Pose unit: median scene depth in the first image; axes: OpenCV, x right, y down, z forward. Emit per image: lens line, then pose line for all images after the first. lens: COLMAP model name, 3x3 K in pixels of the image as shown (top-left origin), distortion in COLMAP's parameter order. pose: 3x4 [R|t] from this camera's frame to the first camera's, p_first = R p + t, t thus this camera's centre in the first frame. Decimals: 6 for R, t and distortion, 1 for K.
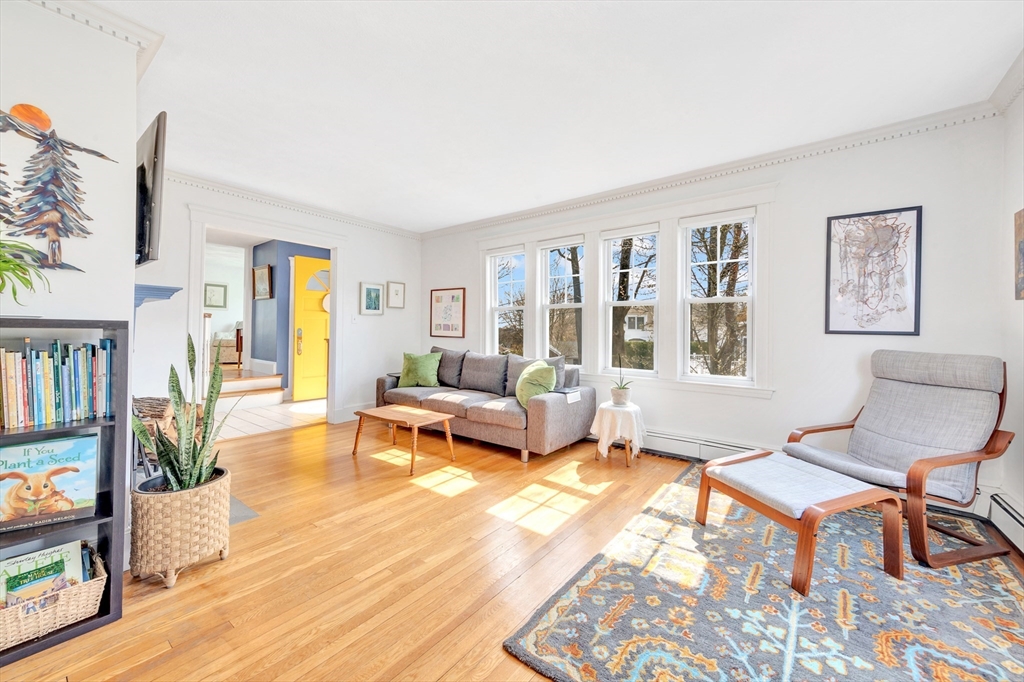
lens RADIAL K [[385.8, 0, 517.5], [0, 385.8, 331.5], [0, 0, 1]] dist [0.000454, -0.000250]
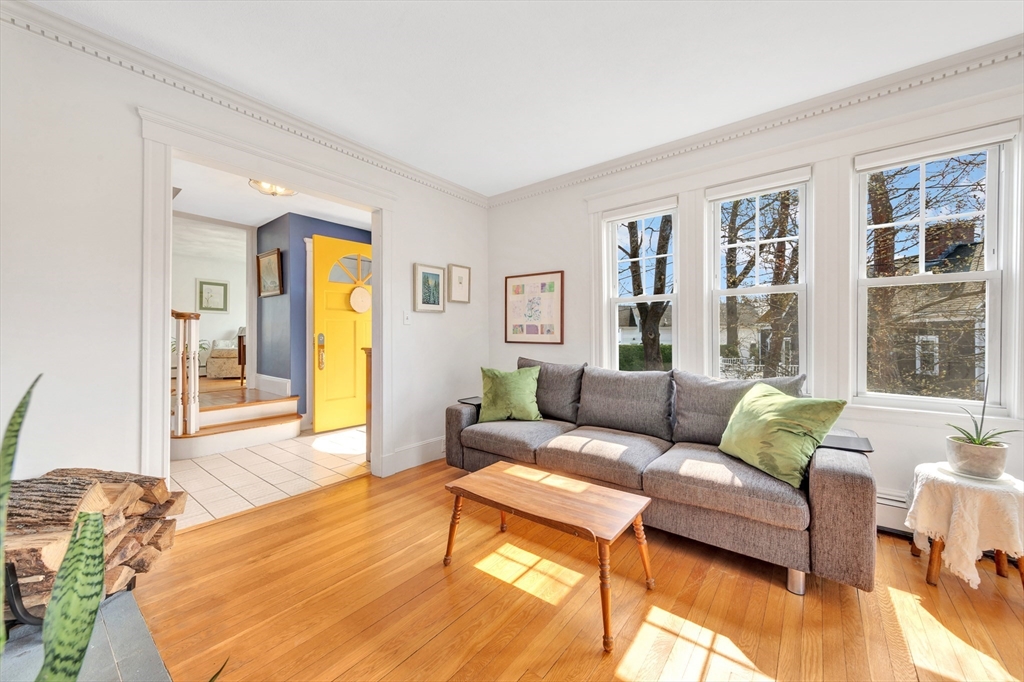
lens RADIAL K [[385.8, 0, 512.5], [0, 385.8, 339.1], [0, 0, 1]] dist [0.000454, -0.000250]
pose [[0.999695, -0.012270, -0.021427, -0.216284], [0.012439, 0.999892, 0.007808, 0.001076], [0.021328, -0.008072, 0.999740, 0.319462]]
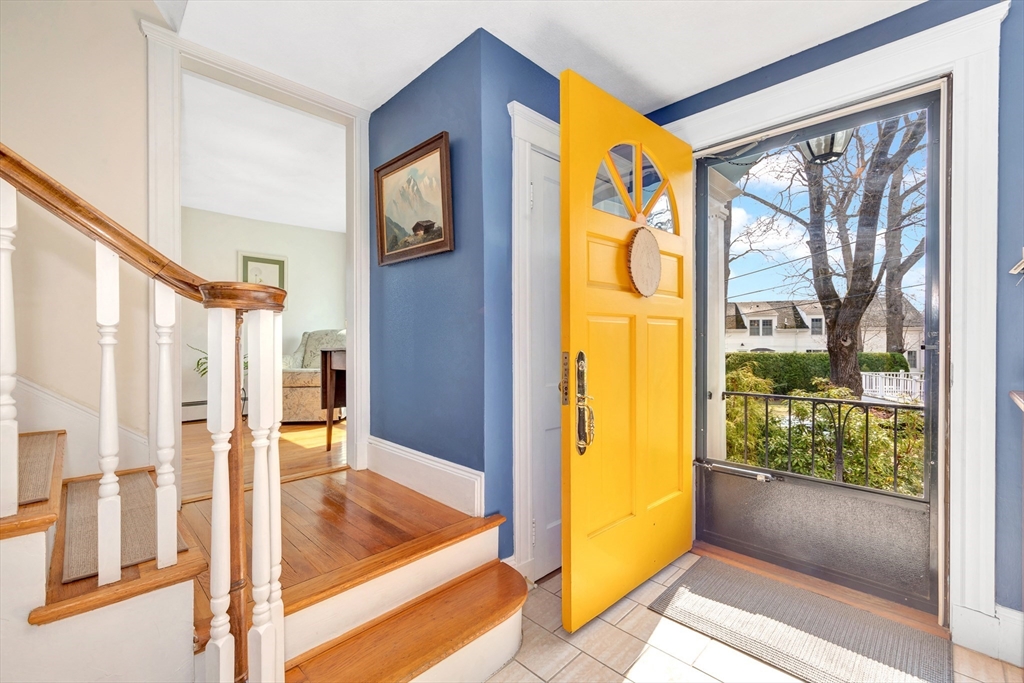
lens RADIAL K [[437.4, 0, 508.0], [0, 437.4, 343.5], [0, 0, 1]] dist [0.006827, -0.001884]
pose [[0.990866, -0.013427, -0.134178, -0.679767], [0.014167, 0.999889, 0.004561, -0.019128], [0.134102, -0.006421, 0.990947, 0.826361]]
